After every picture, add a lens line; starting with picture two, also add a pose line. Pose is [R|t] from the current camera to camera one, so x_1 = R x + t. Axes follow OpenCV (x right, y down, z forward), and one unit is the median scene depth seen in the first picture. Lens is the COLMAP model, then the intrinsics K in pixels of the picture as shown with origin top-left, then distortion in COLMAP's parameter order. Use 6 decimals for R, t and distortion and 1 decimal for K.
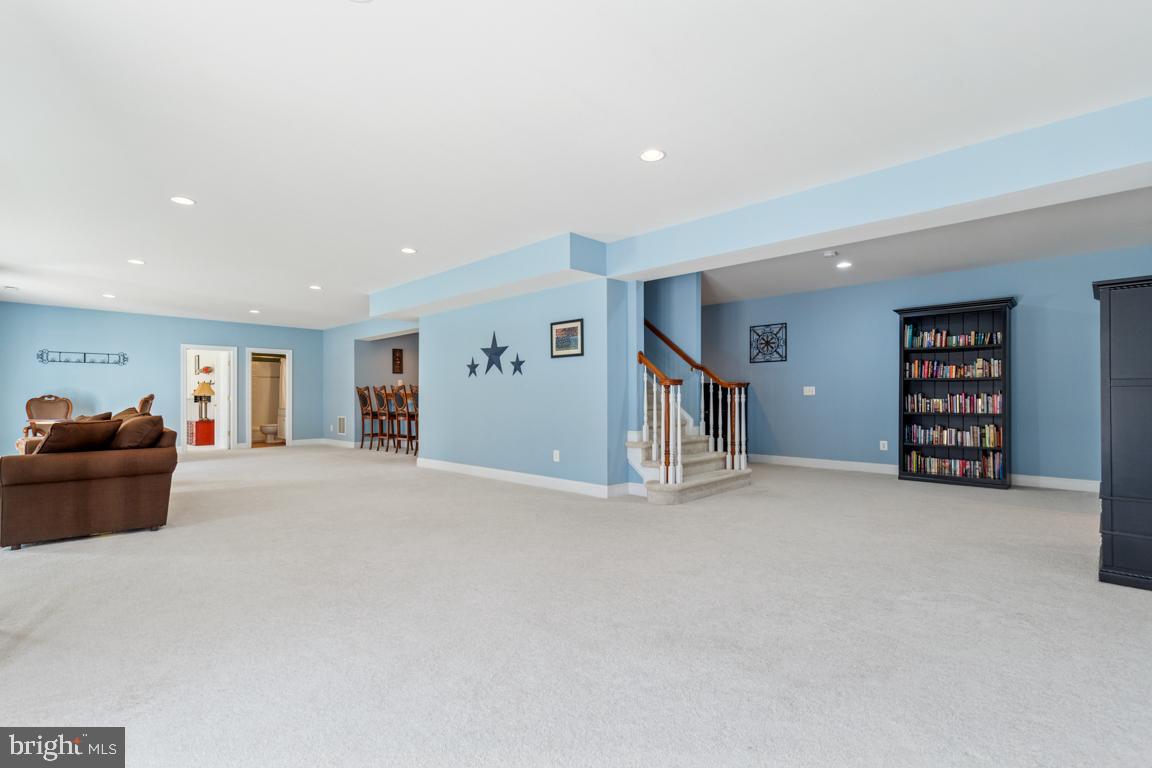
lens RADIAL K [[526.1, 0, 570.5], [0, 526.1, 387.3], [0, 0, 1]] dist [-0.000907, 0.000370]
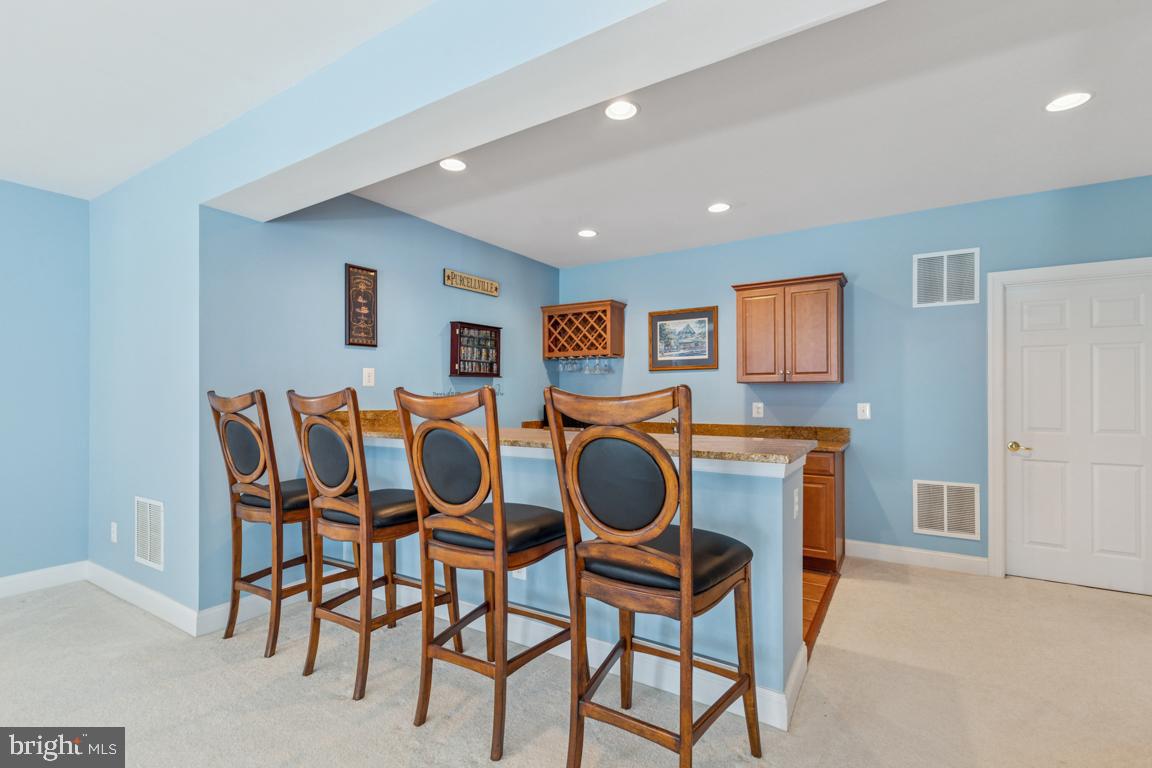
lens RADIAL K [[526.1, 0, 583.0], [0, 526.1, 388.3], [0, 0, 1]] dist [-0.000907, 0.000370]
pose [[0.973166, -0.000155, 0.230105, -0.288251], [0.000094, 1.000000, 0.000275, -0.002485], [-0.230105, -0.000246, 0.973166, 0.710244]]
